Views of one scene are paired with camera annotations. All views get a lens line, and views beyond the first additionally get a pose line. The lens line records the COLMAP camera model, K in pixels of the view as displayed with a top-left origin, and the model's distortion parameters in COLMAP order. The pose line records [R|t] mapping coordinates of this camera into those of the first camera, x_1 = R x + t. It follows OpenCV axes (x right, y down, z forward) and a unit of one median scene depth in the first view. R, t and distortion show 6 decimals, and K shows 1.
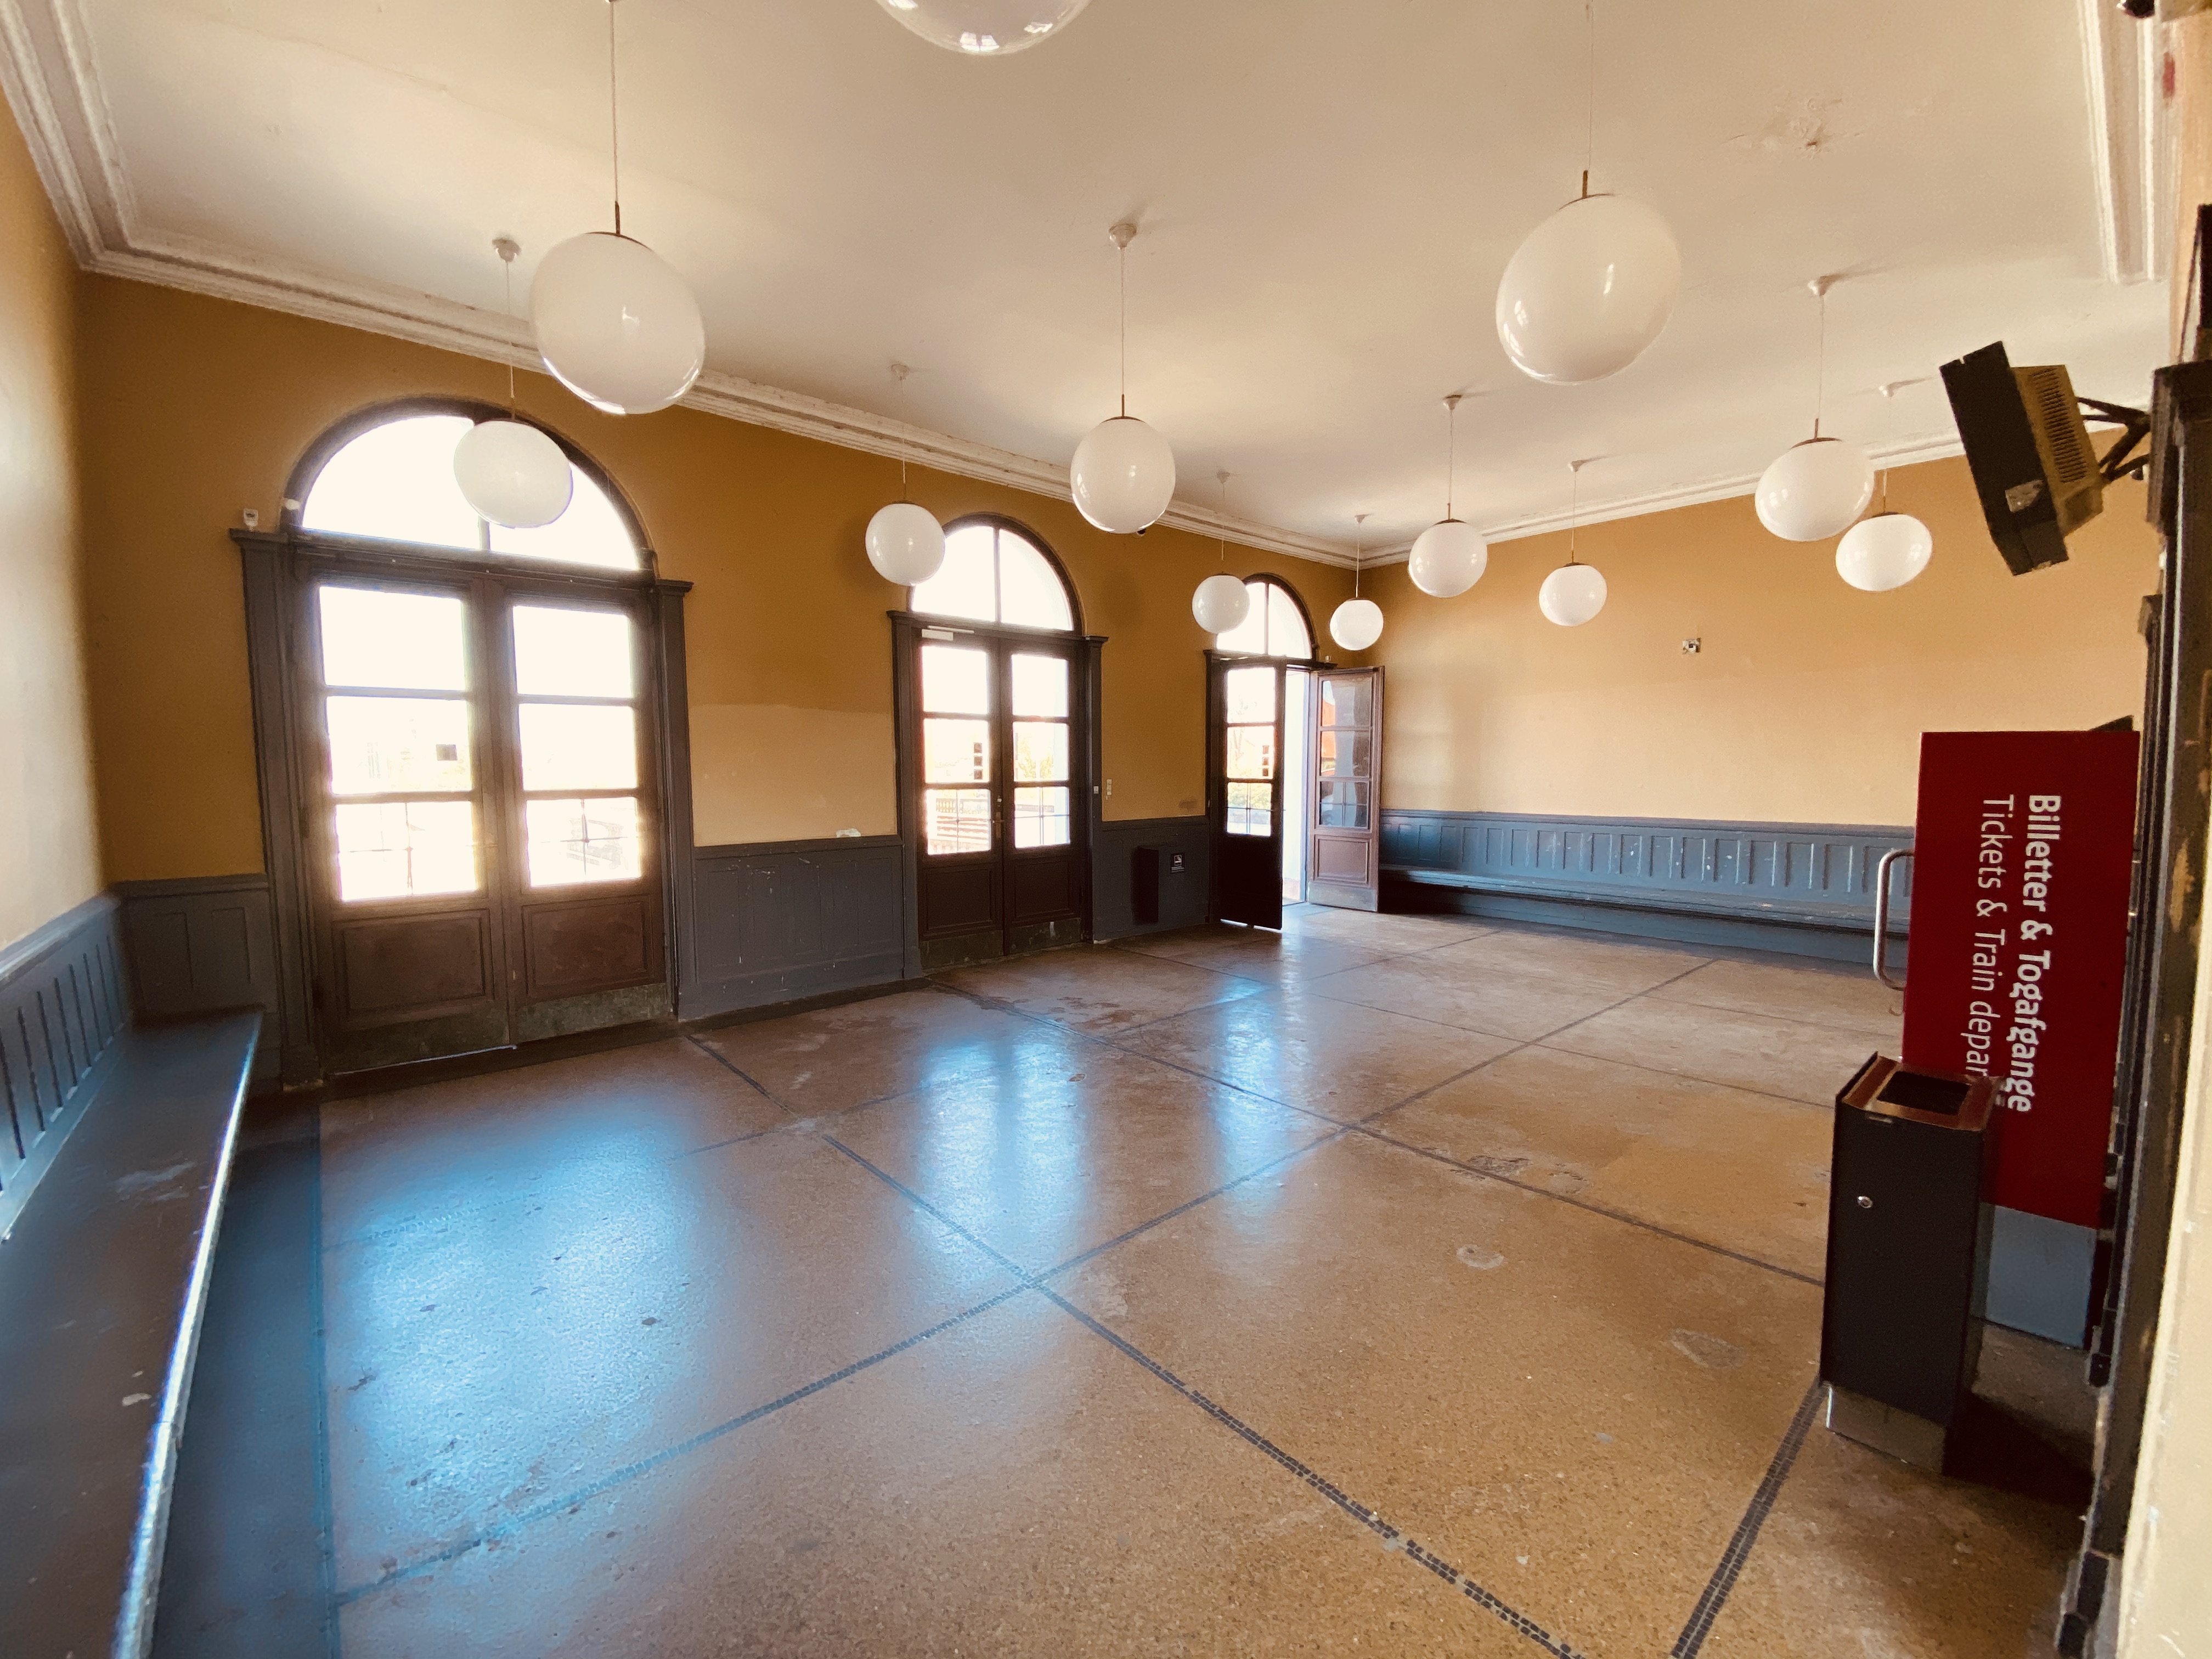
lens RADIAL K [[888.3, 0, 1104.7], [0, 888.3, 833.2], [0, 0, 1]] dist [0.039740, -0.033239]
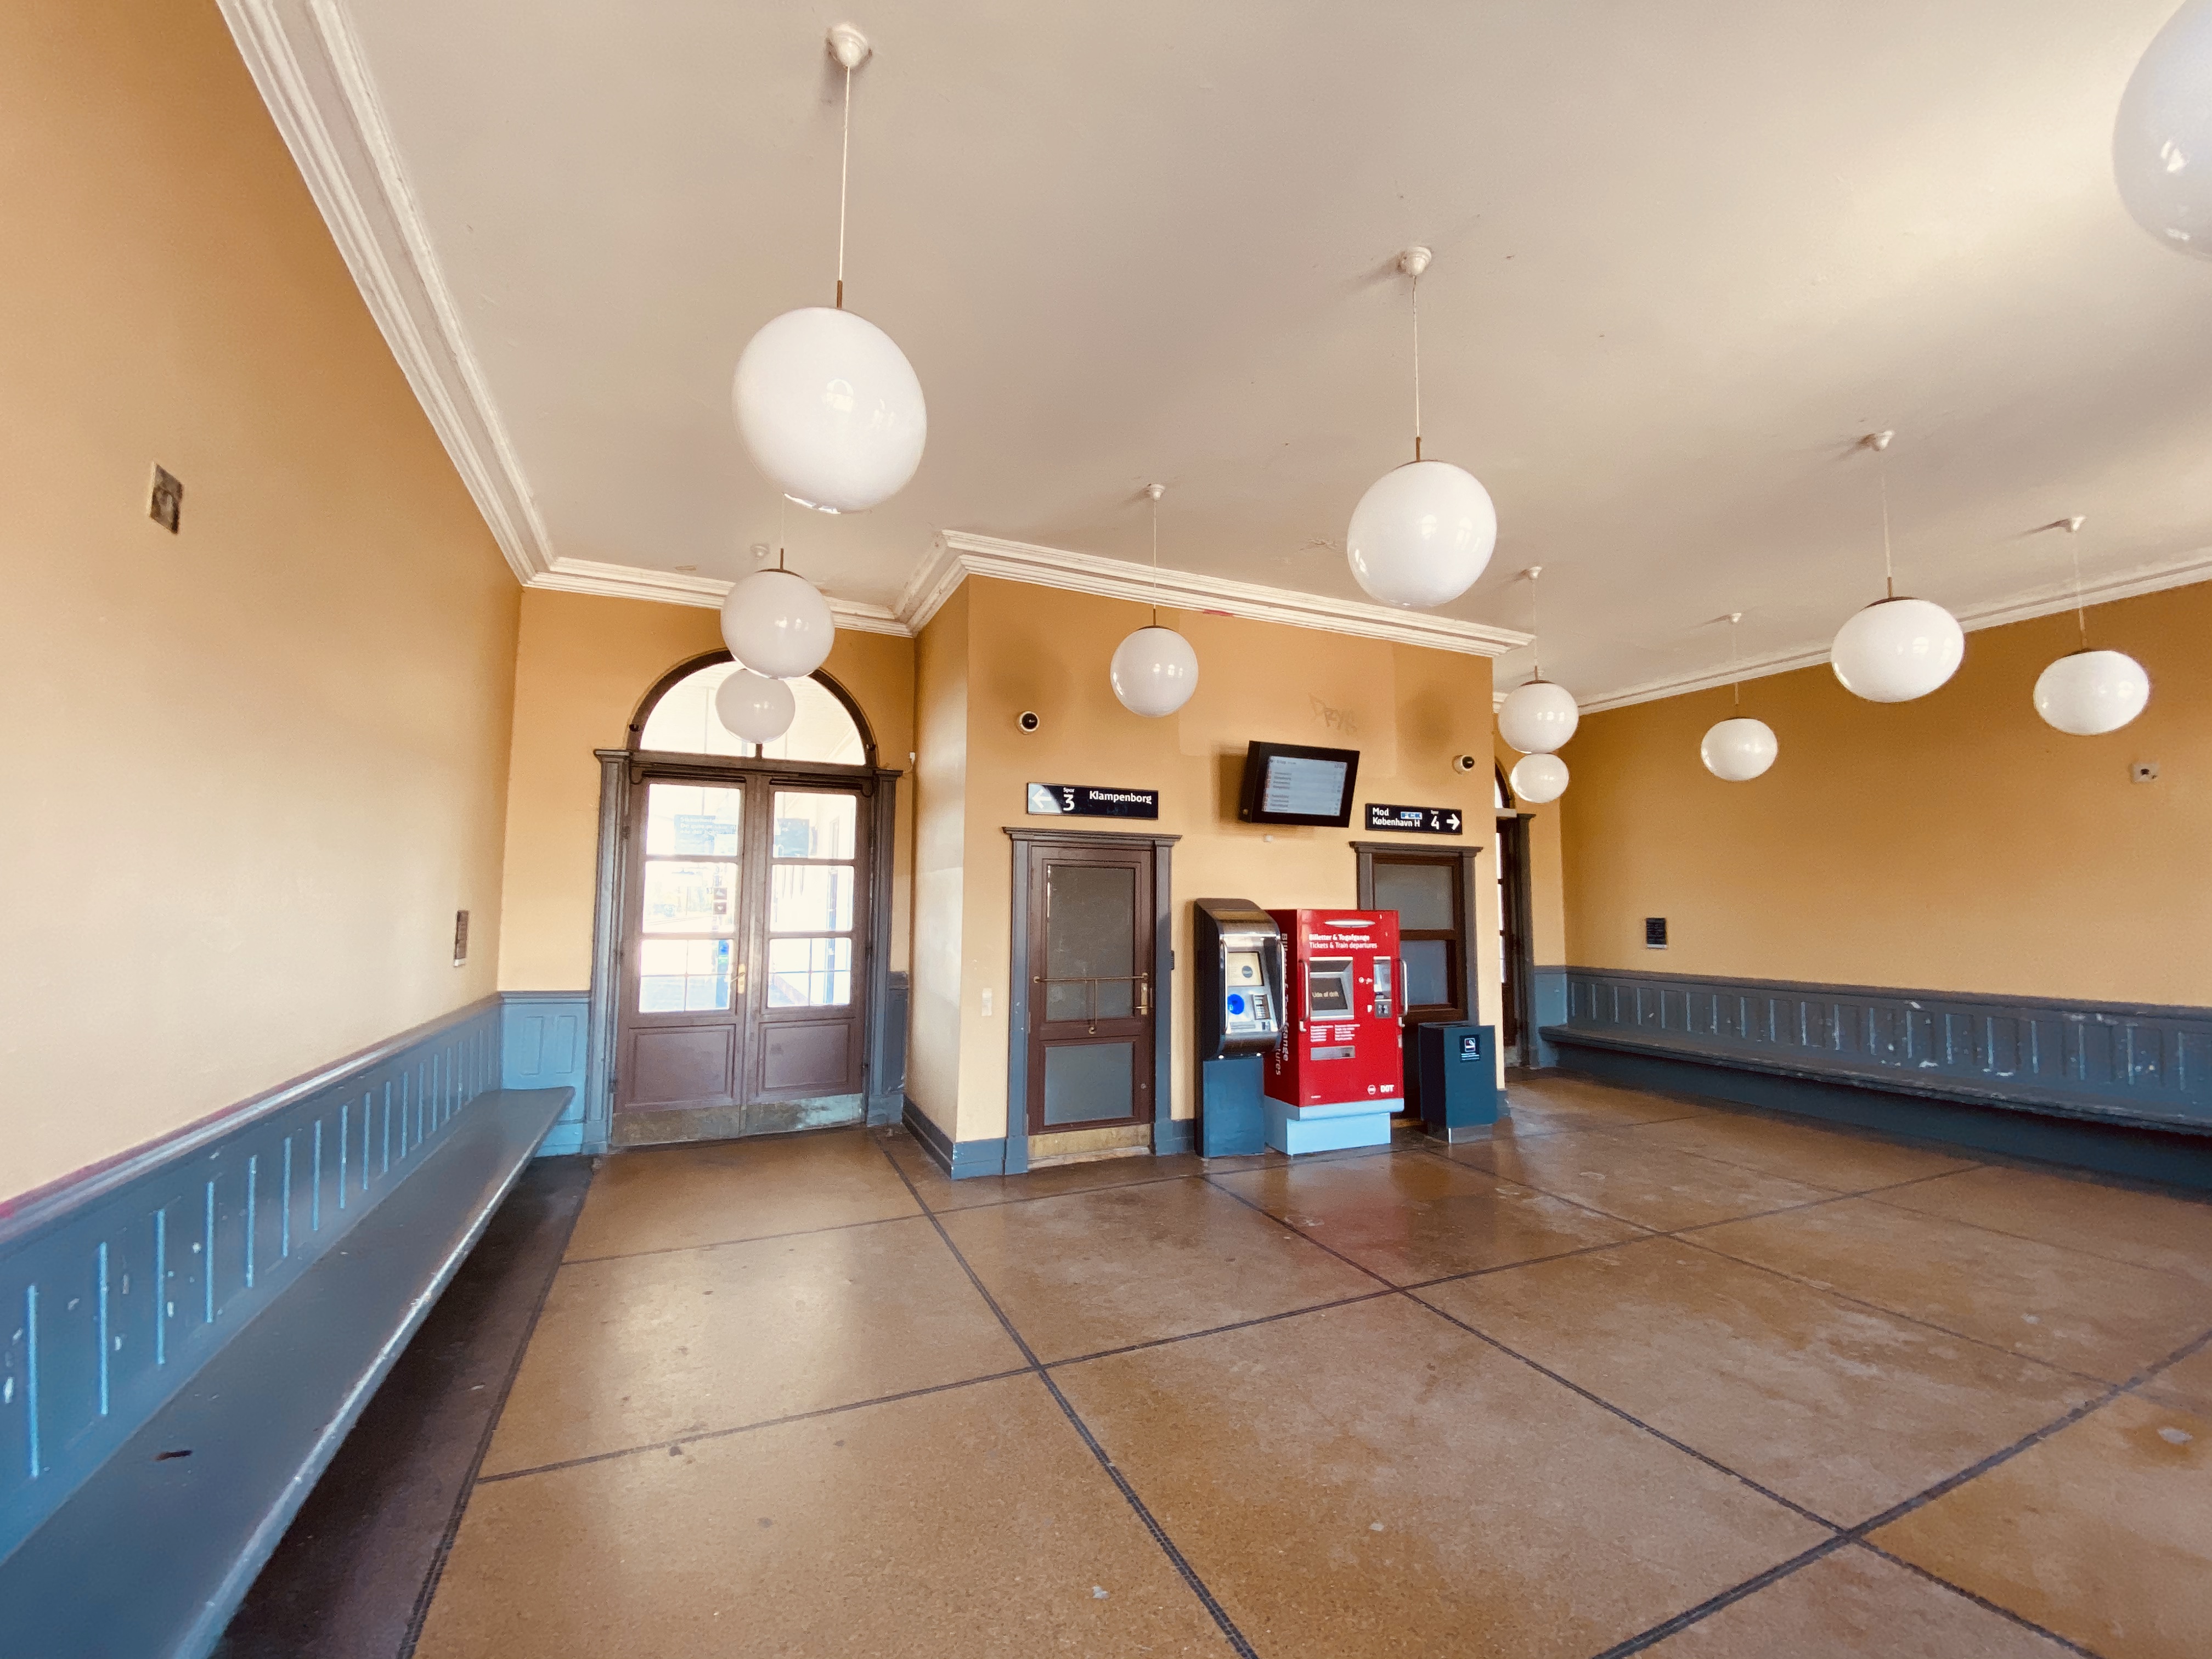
lens RADIAL K [[905.6, 0, 1113.7], [0, 905.6, 834.1], [0, 0, 1]] dist [0.012676, -0.017511]
pose [[-0.957469, 0.020966, 0.287774, 0.334455], [0.018305, 0.999761, -0.011937, -0.107830], [-0.287956, -0.006162, -0.957624, 1.282542]]
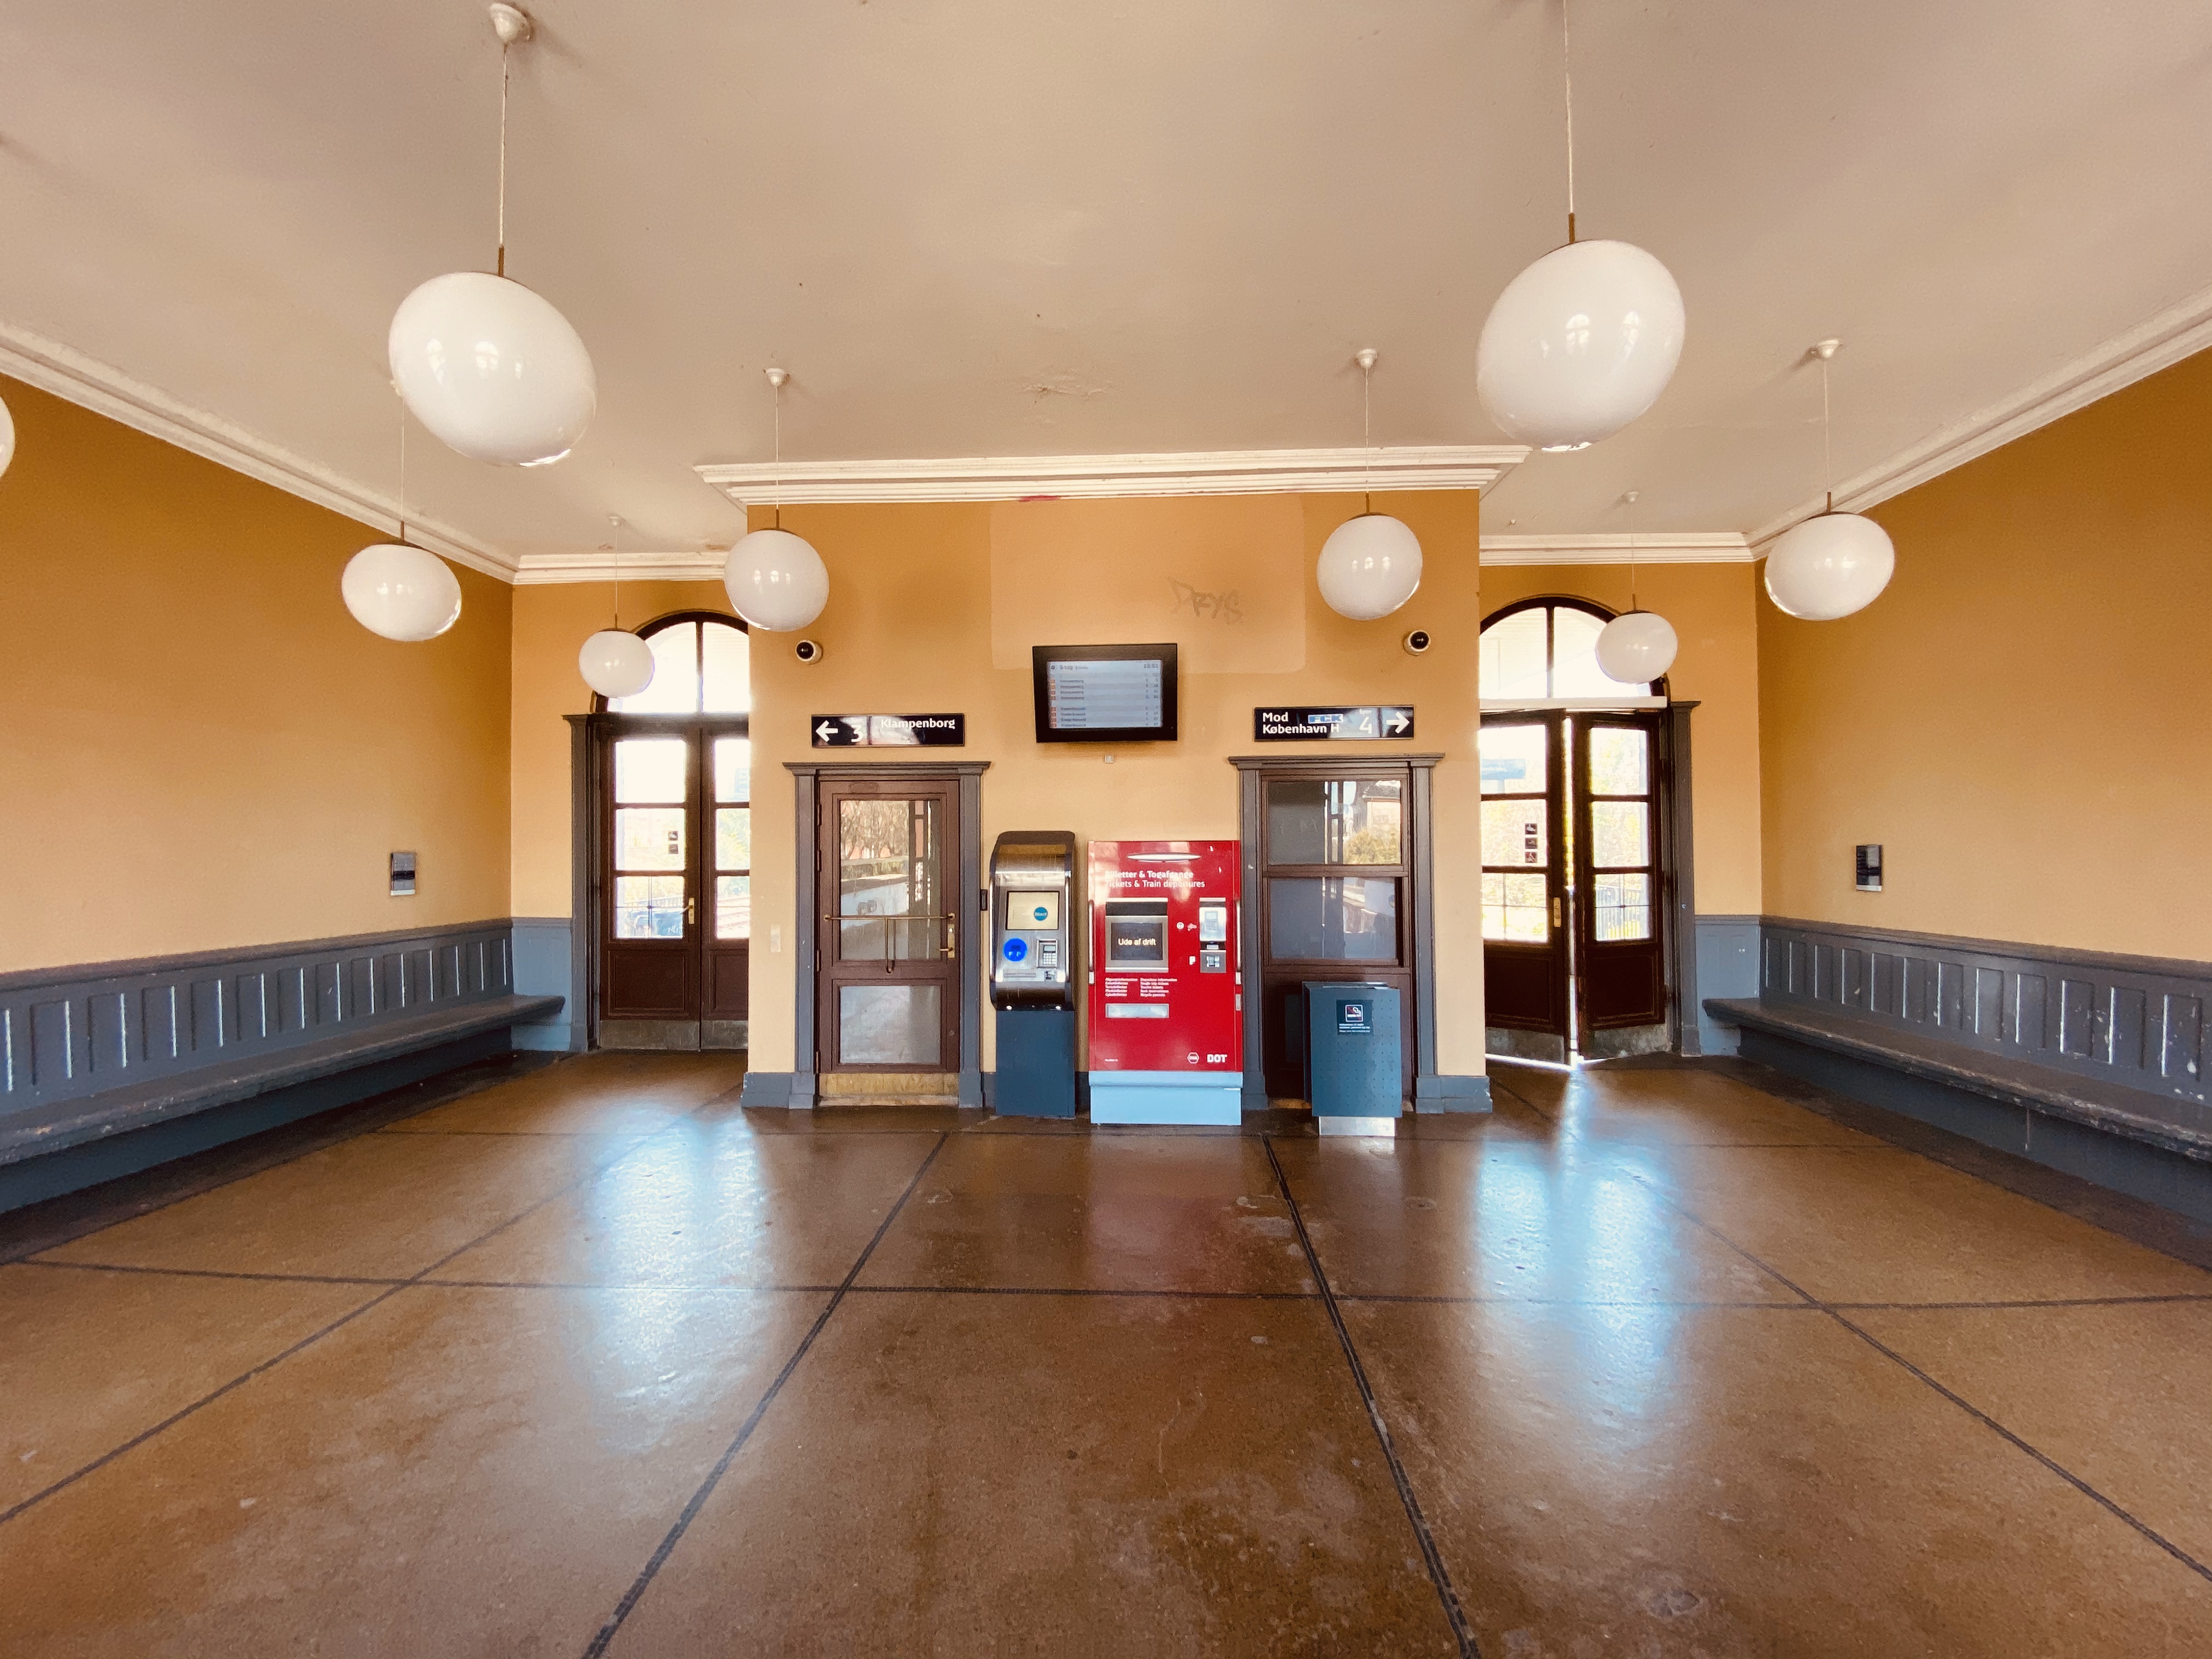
lens RADIAL K [[905.6, 0, 1113.7], [0, 905.6, 834.1], [0, 0, 1]] dist [0.012676, -0.017511]
pose [[-0.726006, 0.019502, 0.687411, -0.089744], [0.060895, 0.997494, 0.036015, -0.074822], [-0.684987, 0.068007, -0.725375, 0.929697]]
